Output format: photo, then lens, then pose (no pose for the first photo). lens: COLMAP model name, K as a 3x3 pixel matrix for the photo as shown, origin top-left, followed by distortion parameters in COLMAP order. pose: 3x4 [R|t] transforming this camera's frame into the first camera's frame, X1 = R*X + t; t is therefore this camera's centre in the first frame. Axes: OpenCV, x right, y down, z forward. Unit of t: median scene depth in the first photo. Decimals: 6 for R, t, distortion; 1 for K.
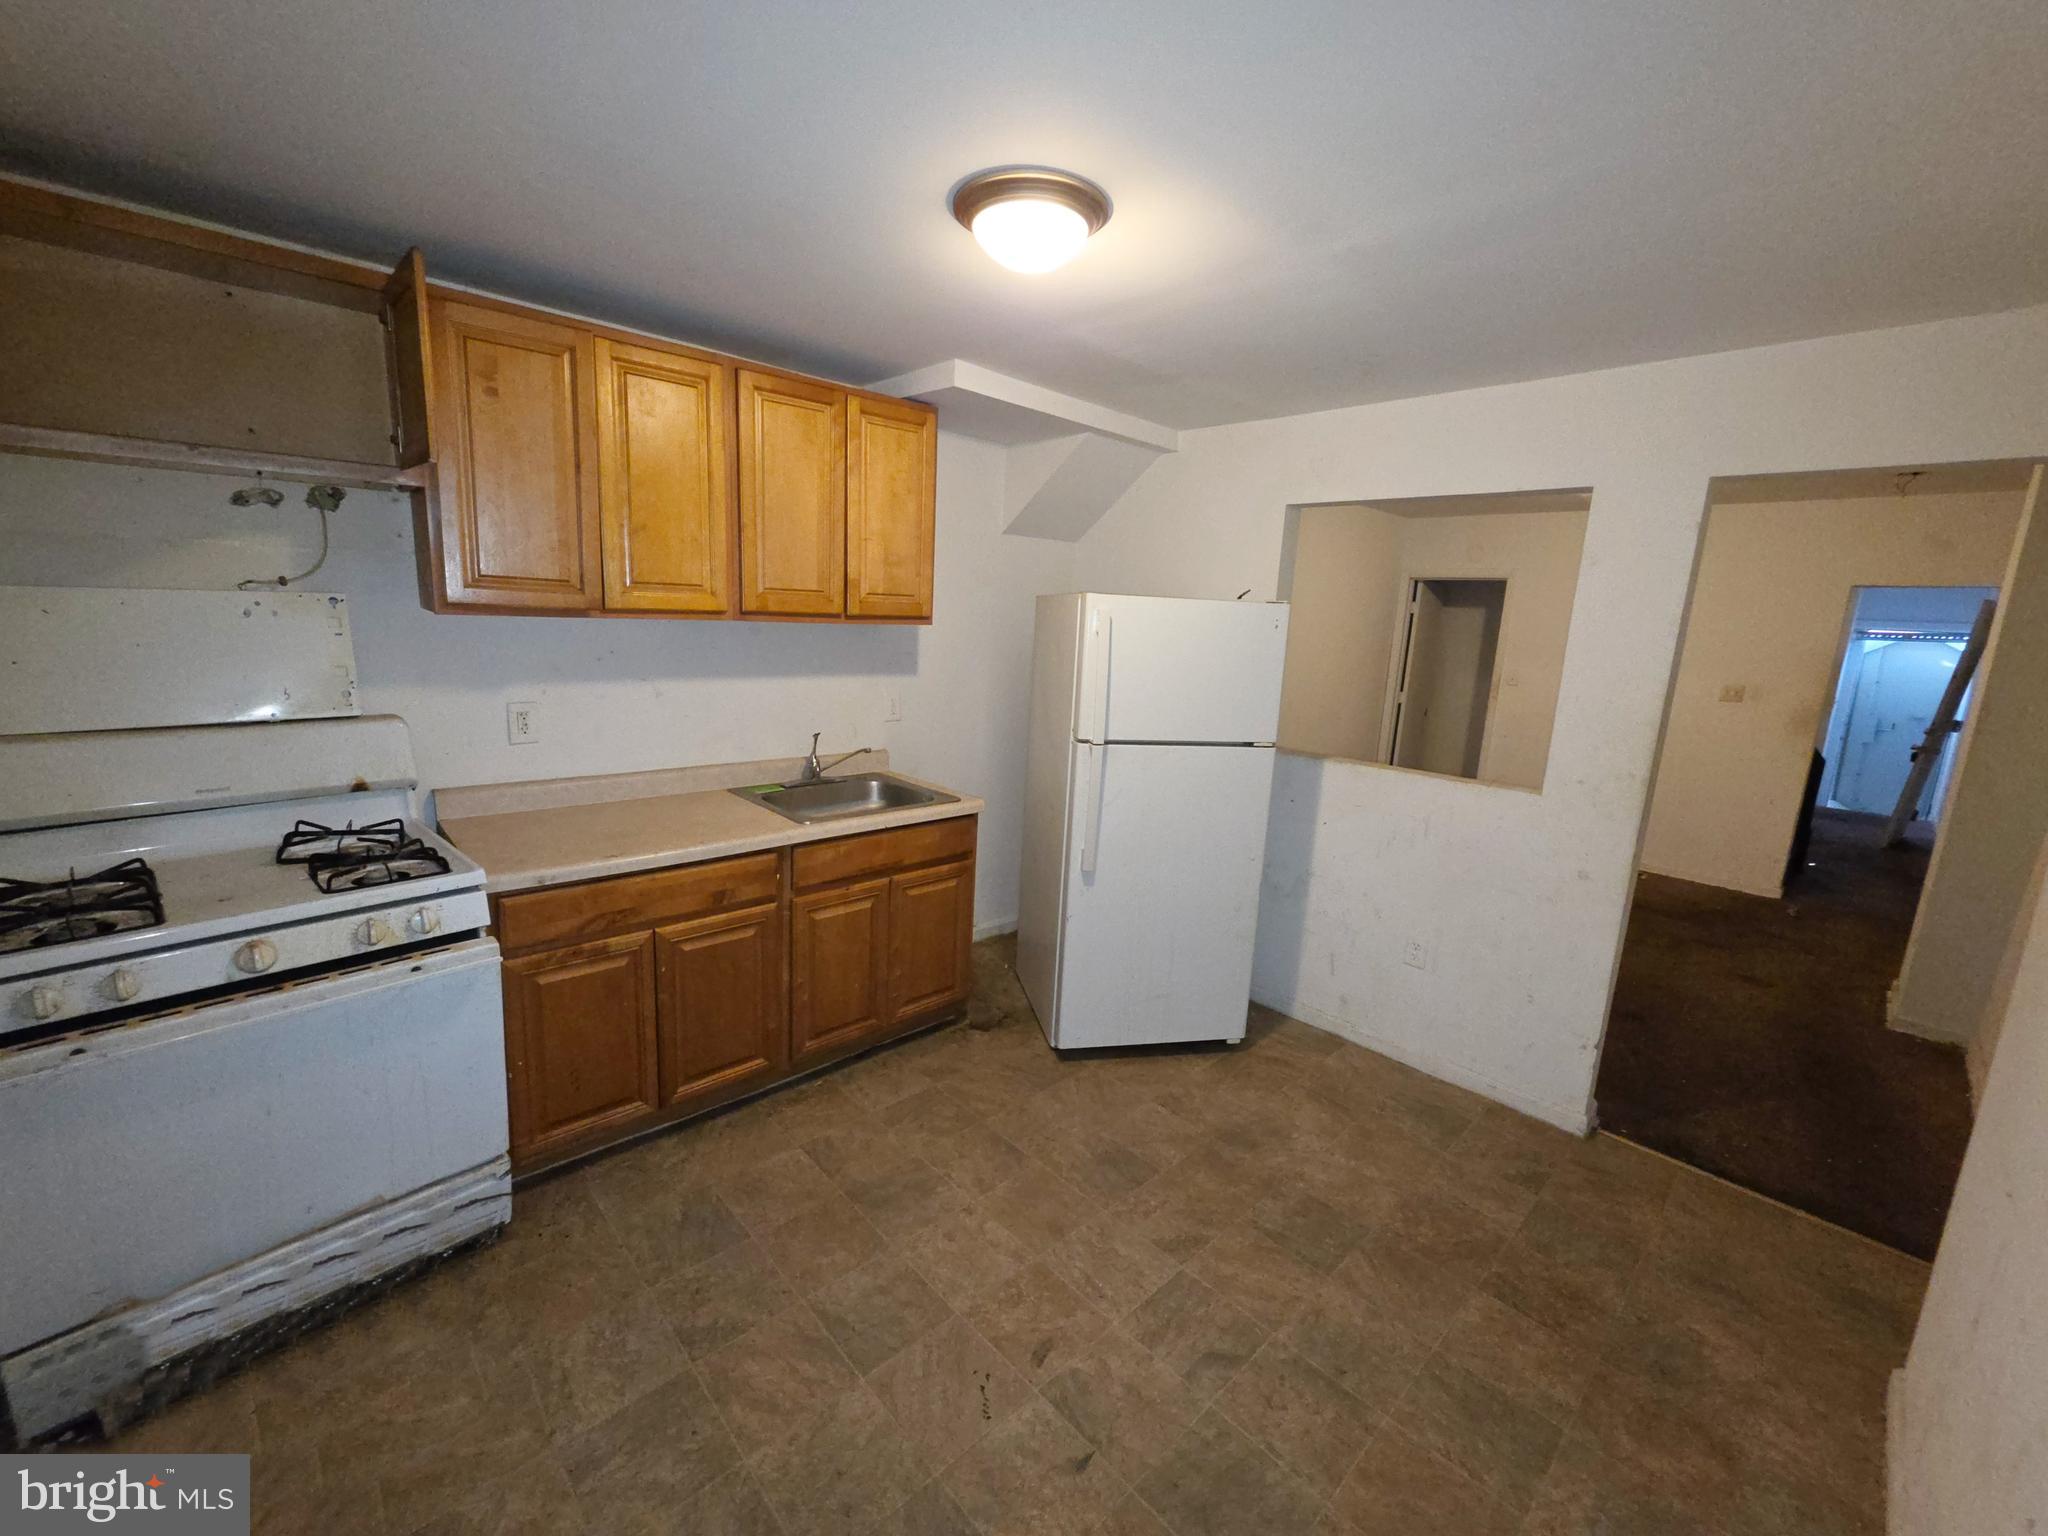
lens RADIAL K [[821.7, 0, 1020.0], [0, 821.7, 765.3], [0, 0, 1]] dist [0.000062, 0.000022]
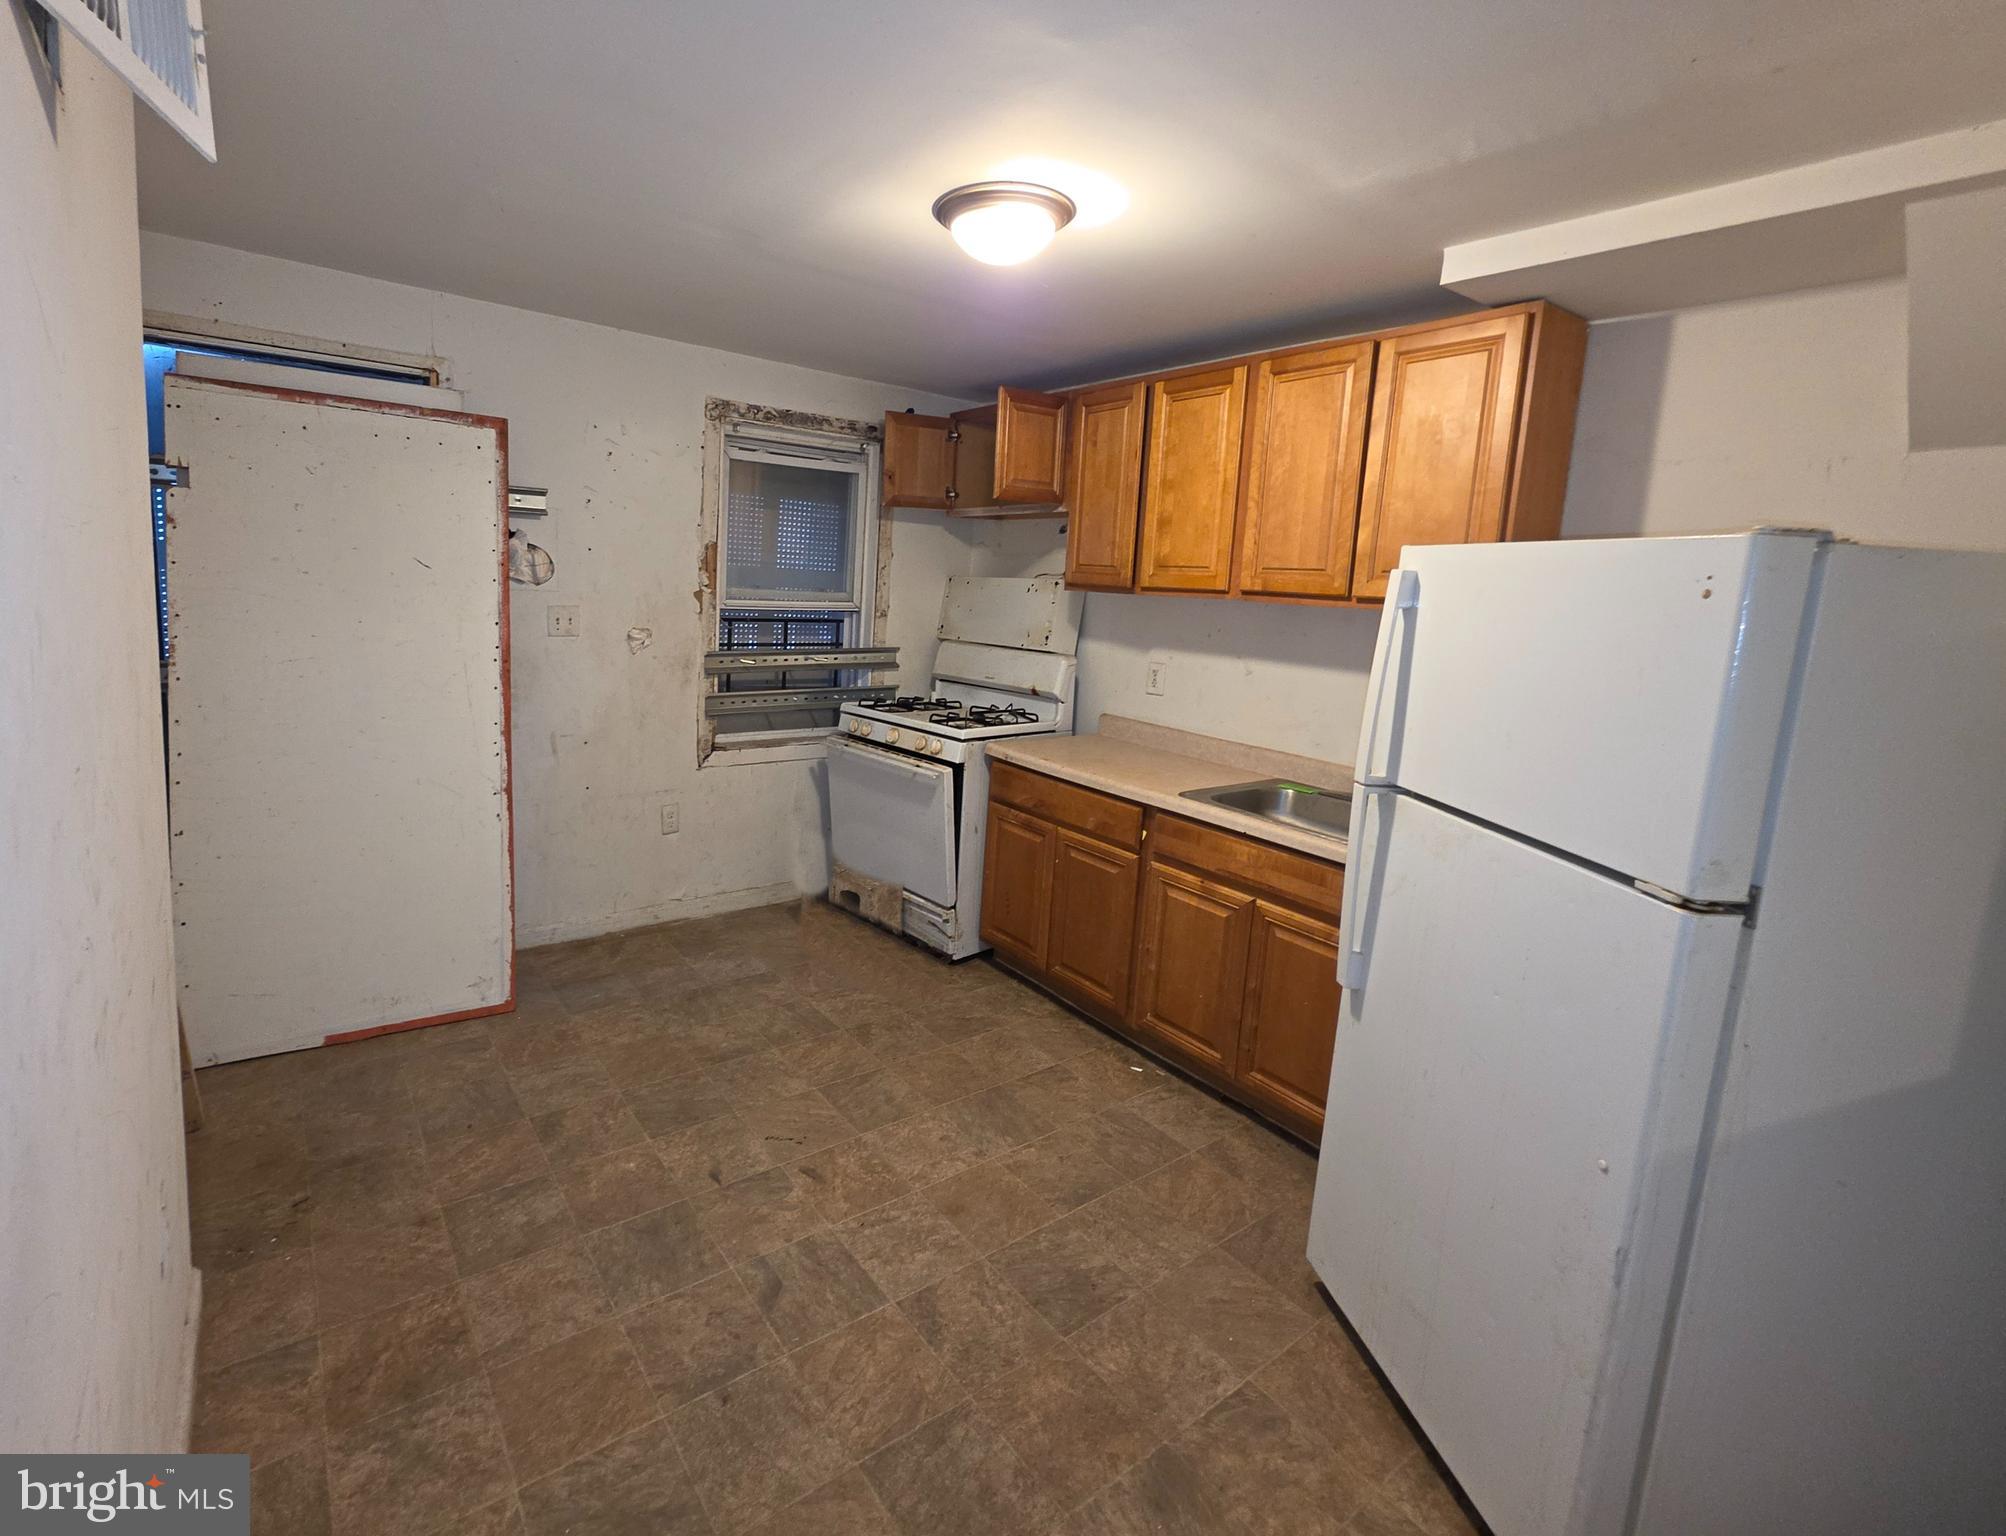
lens RADIAL K [[1102.9, 0, 1000.4], [0, 1102.9, 729.0], [0, 0, 1]] dist [0.004806, -0.000080]
pose [[-0.158031, 0.077147, -0.984416, 1.273903], [-0.239792, 0.964102, 0.114049, -0.126214], [0.957876, 0.254078, -0.133859, 1.113666]]
